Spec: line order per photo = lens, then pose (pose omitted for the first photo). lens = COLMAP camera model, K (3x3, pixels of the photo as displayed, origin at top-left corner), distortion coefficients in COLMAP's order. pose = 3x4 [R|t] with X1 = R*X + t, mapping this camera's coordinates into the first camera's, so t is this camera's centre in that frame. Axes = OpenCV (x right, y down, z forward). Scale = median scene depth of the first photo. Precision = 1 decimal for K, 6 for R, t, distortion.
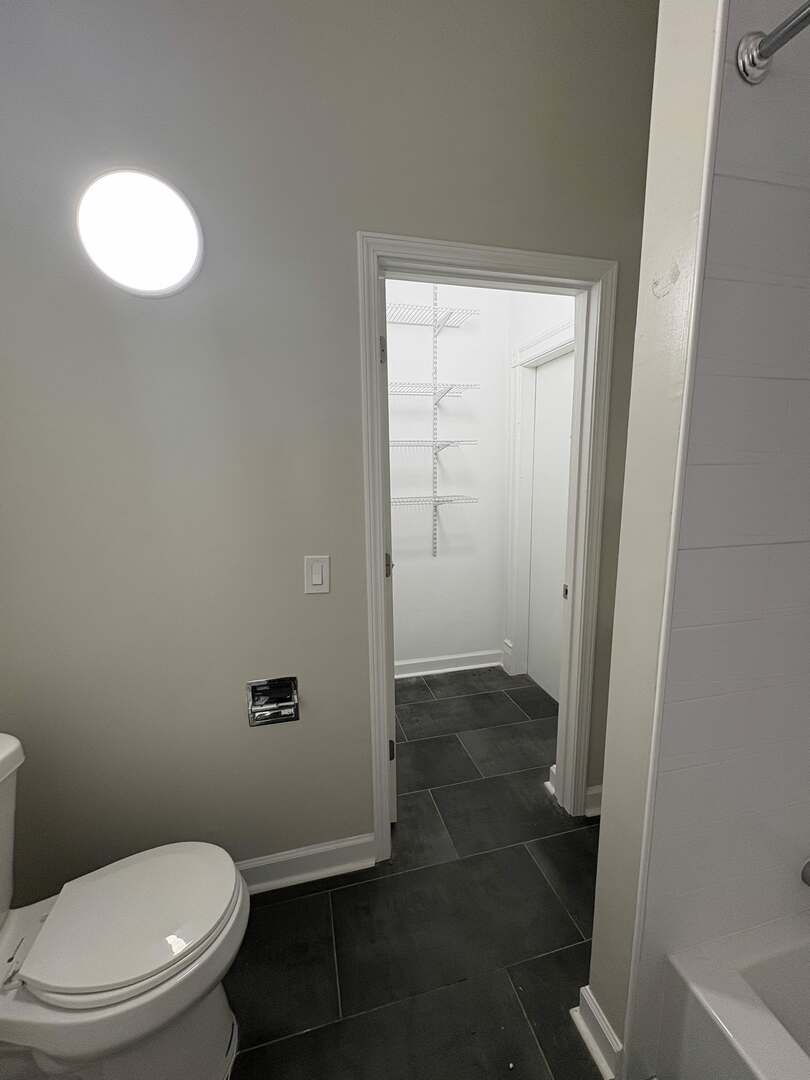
lens RADIAL K [[429.9, 0, 403.4], [0, 429.9, 539.2], [0, 0, 1]] dist [-0.010744, -0.000155]
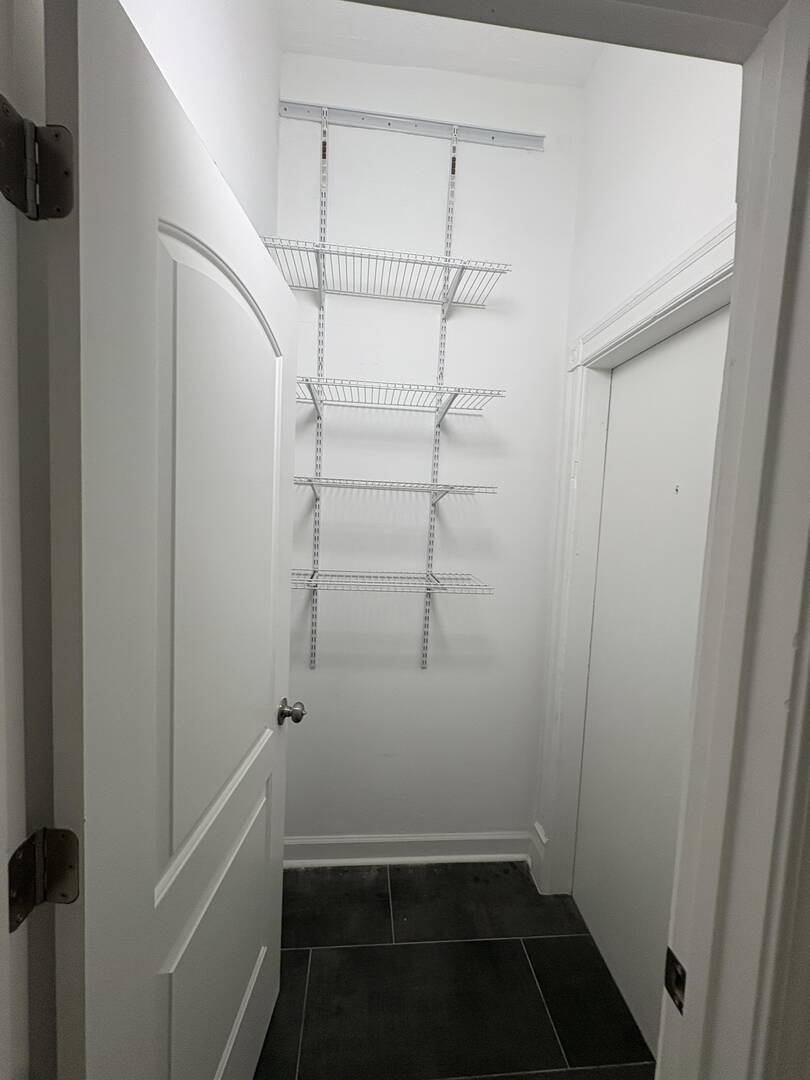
lens RADIAL K [[429.9, 0, 402.5], [0, 429.9, 540.0], [0, 0, 1]] dist [-0.010744, -0.000155]
pose [[0.987700, 0.071165, -0.139230, 0.118613], [-0.083352, 0.992995, -0.083743, -0.091897], [0.132295, 0.094318, 0.986713, 0.386703]]
